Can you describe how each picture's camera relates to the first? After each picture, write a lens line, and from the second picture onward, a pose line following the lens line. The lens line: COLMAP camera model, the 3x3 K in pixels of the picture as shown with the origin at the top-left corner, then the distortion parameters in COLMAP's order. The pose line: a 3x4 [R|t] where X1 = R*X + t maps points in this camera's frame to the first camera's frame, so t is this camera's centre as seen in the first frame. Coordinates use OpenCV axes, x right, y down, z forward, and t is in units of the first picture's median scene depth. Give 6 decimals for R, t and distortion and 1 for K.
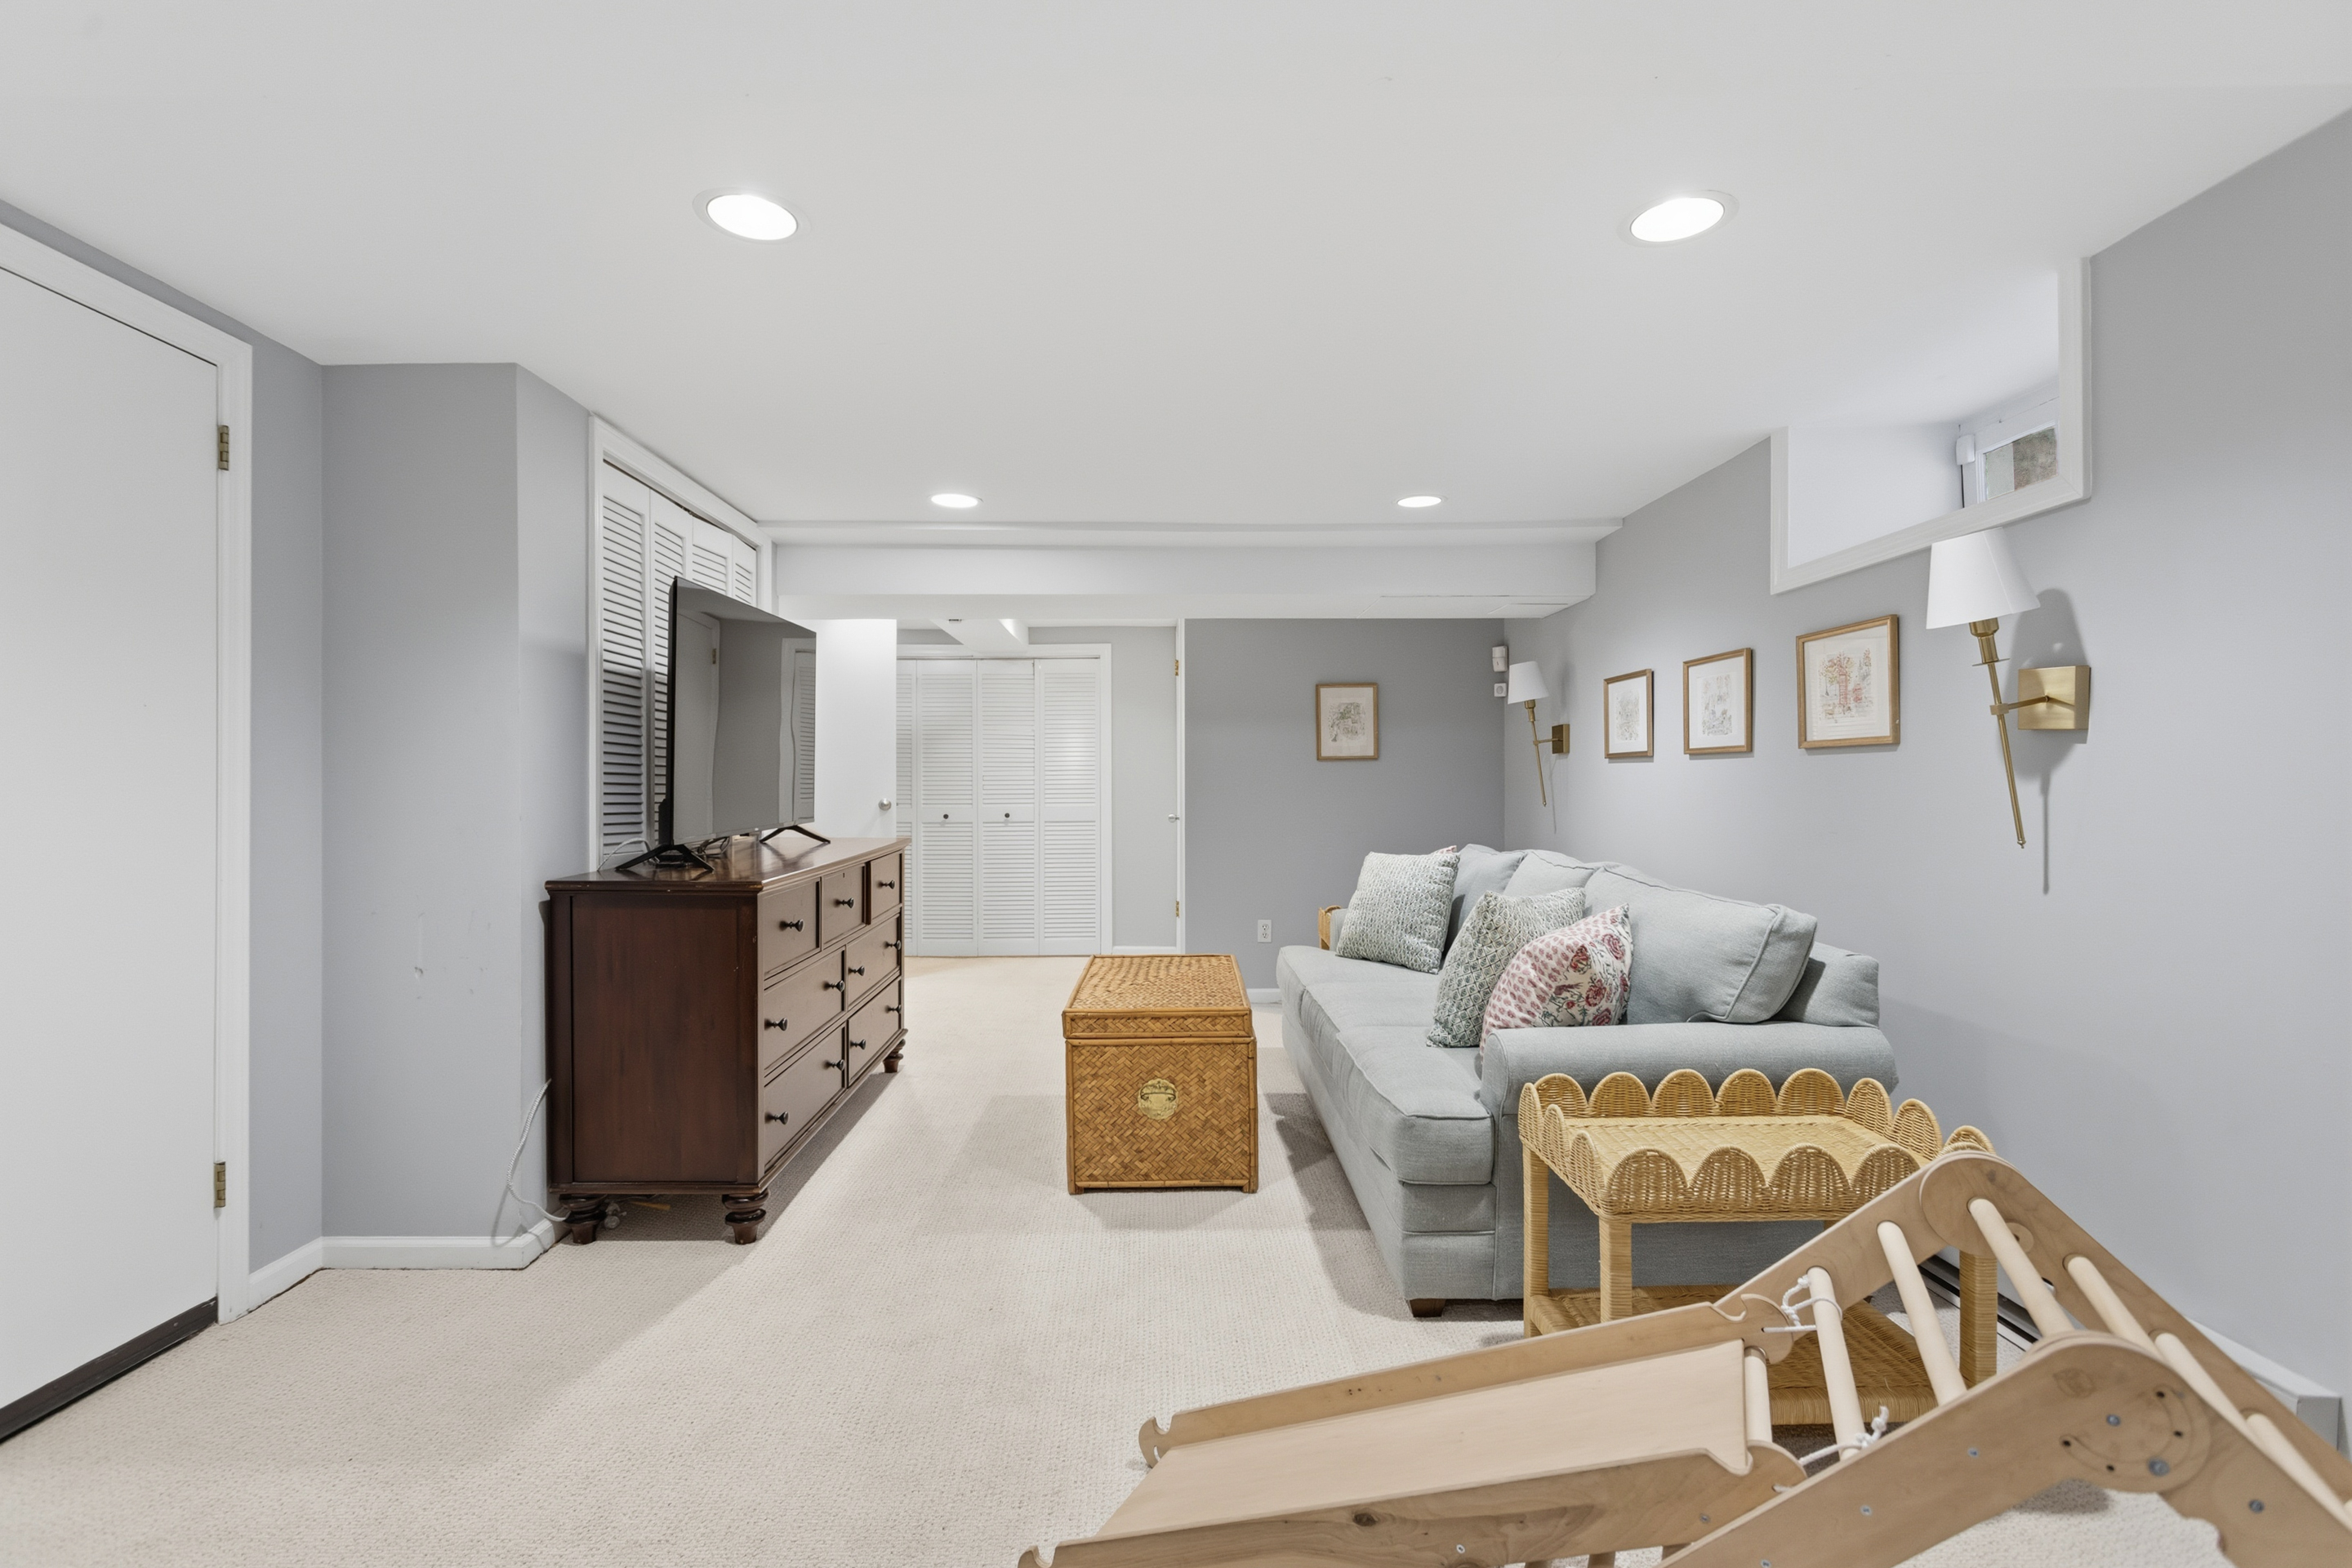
lens RADIAL K [[1106.8, 0, 1167.9], [0, 1106.8, 777.8], [0, 0, 1]] dist [-0.001720, 0.000600]
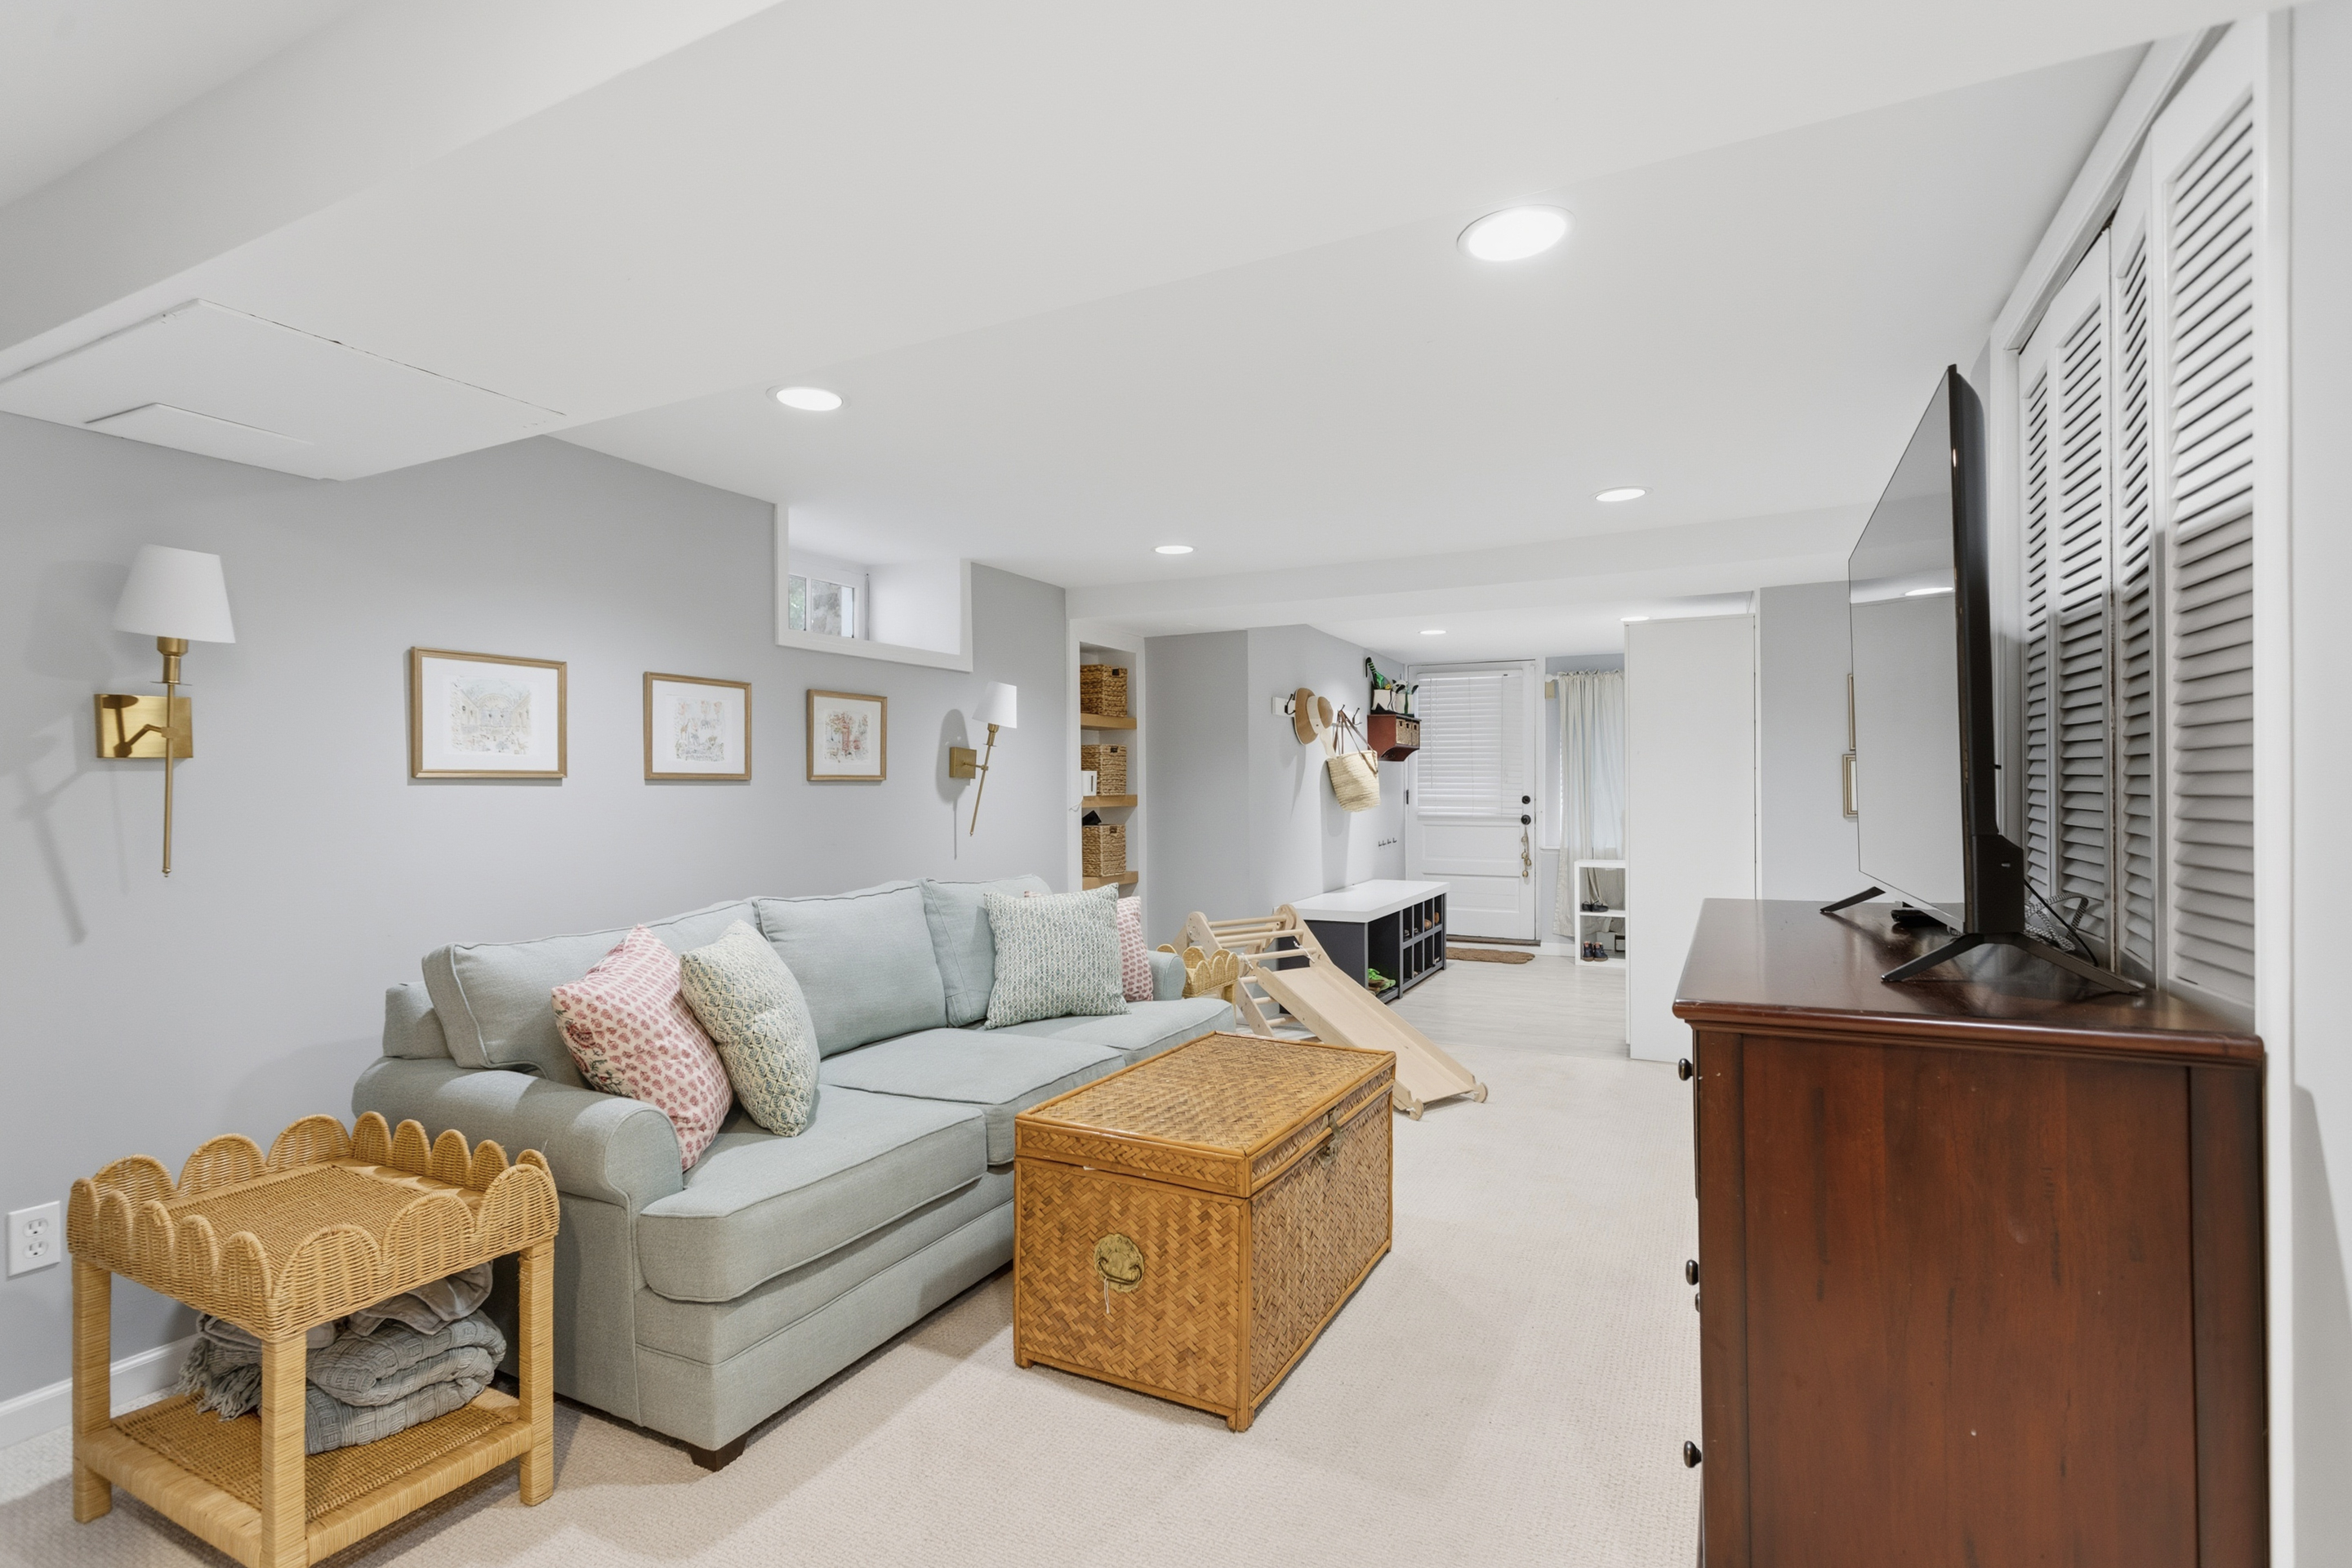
lens RADIAL K [[1106.8, 0, 1167.9], [0, 1106.8, 777.8], [0, 0, 1]] dist [-0.001720, 0.000600]
pose [[-0.885726, 0.001626, 0.464205, -0.366725], [-0.003525, 0.999941, -0.010229, -0.018257], [-0.464194, -0.010696, -0.885669, 1.956198]]
